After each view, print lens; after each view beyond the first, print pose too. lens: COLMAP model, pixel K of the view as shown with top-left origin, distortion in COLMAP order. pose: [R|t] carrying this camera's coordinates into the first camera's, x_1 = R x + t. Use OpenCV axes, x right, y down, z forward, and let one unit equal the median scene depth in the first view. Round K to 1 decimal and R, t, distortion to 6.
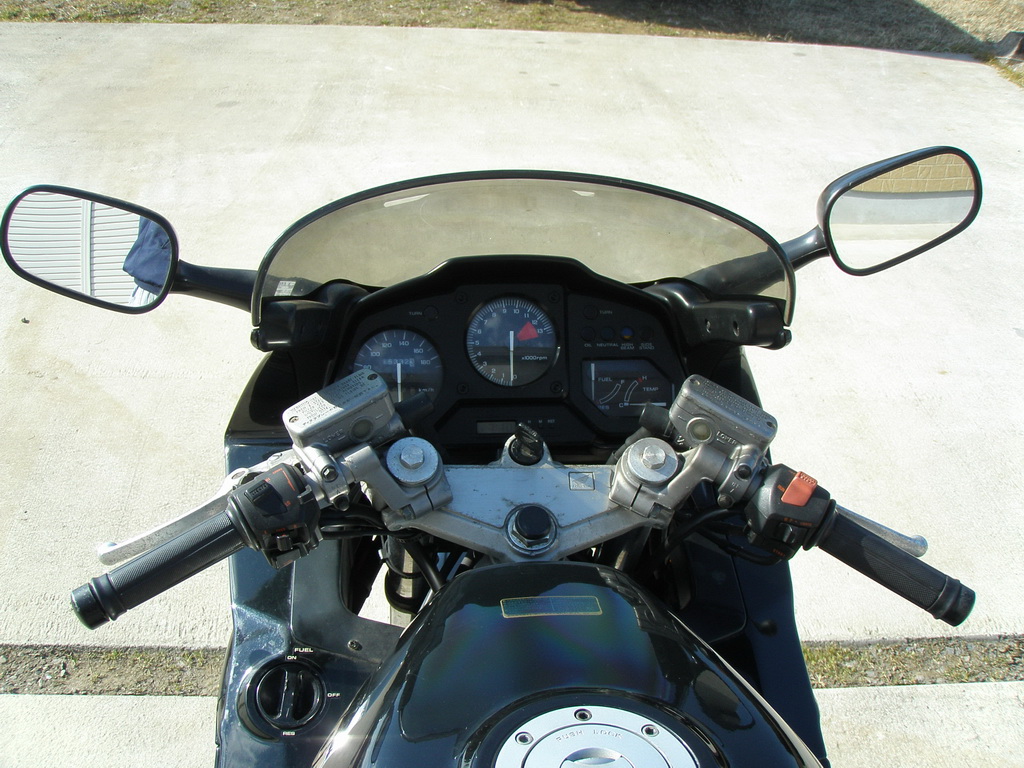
lens RADIAL K [[1141.9, 0, 509.2], [0, 1141.9, 400.2], [0, 0, 1]] dist [-0.209137, 0.209130]
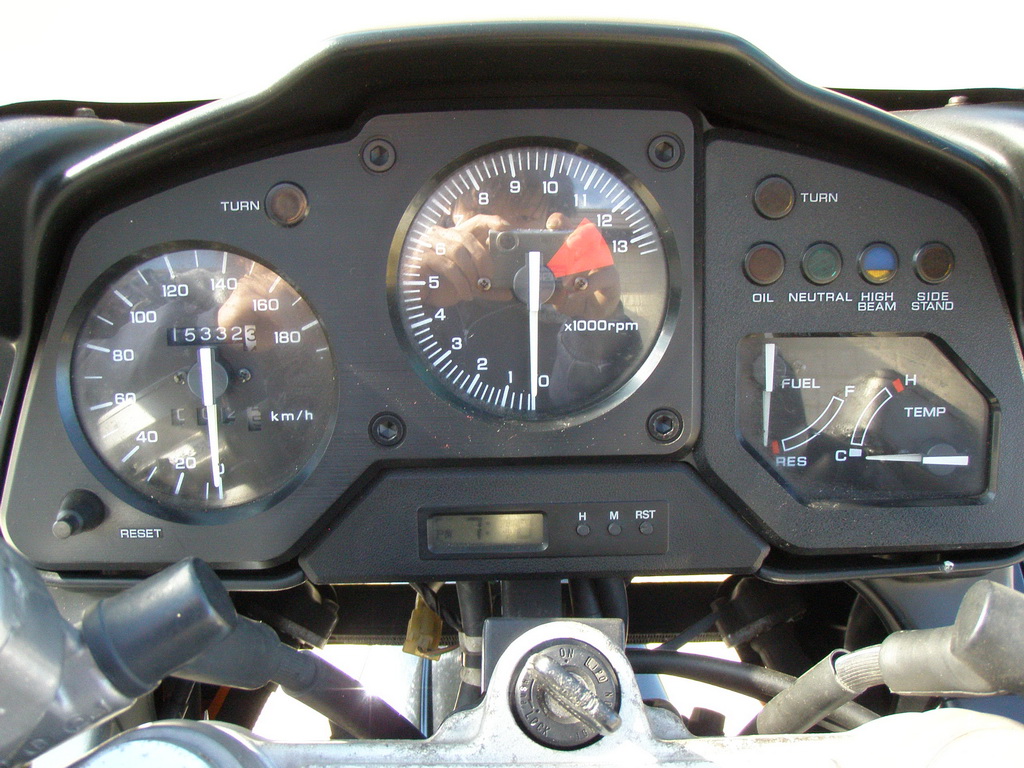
lens RADIAL K [[1141.9, 0, 509.2], [0, 1141.9, 400.2], [0, 0, 1]] dist [-0.209137, 0.209130]
pose [[0.998241, 0.017025, -0.056794, 0.016266], [-0.002456, 0.968940, 0.247286, -0.114097], [0.059240, -0.246711, 0.967277, 0.756799]]
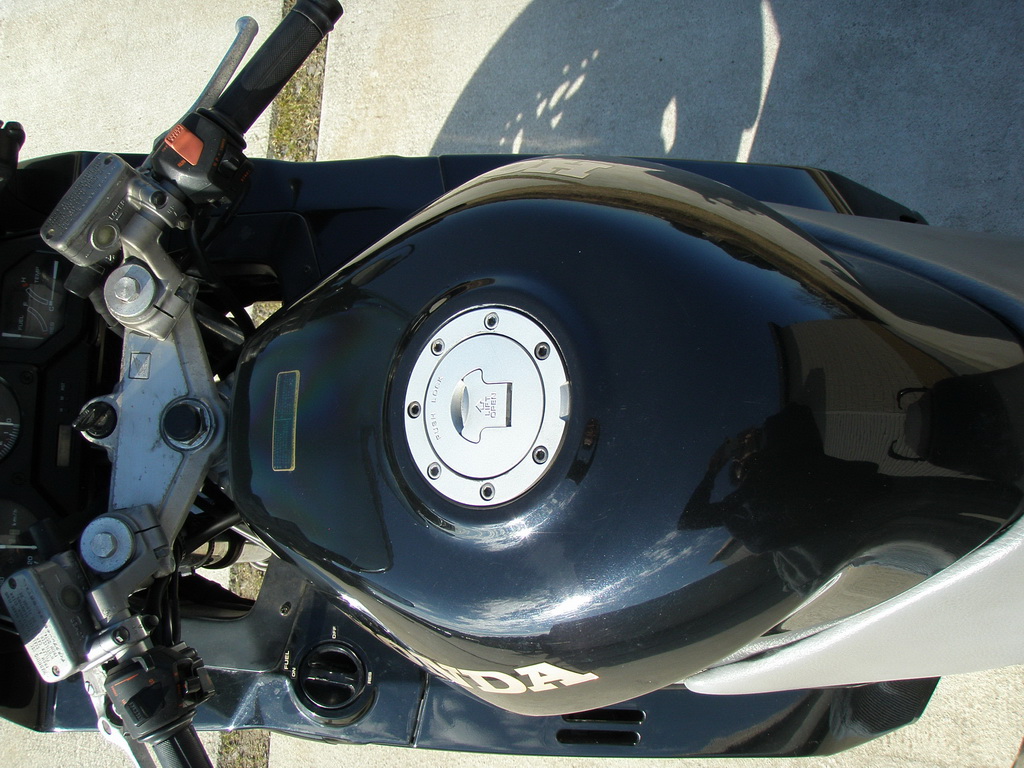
lens RADIAL K [[1141.9, 0, 509.2], [0, 1141.9, 400.2], [0, 0, 1]] dist [-0.209137, 0.209130]
pose [[0.092399, -0.995334, 0.027798, 0.038616], [0.880449, 0.094709, 0.464586, -0.090953], [-0.465051, -0.018452, 0.885092, 0.030909]]
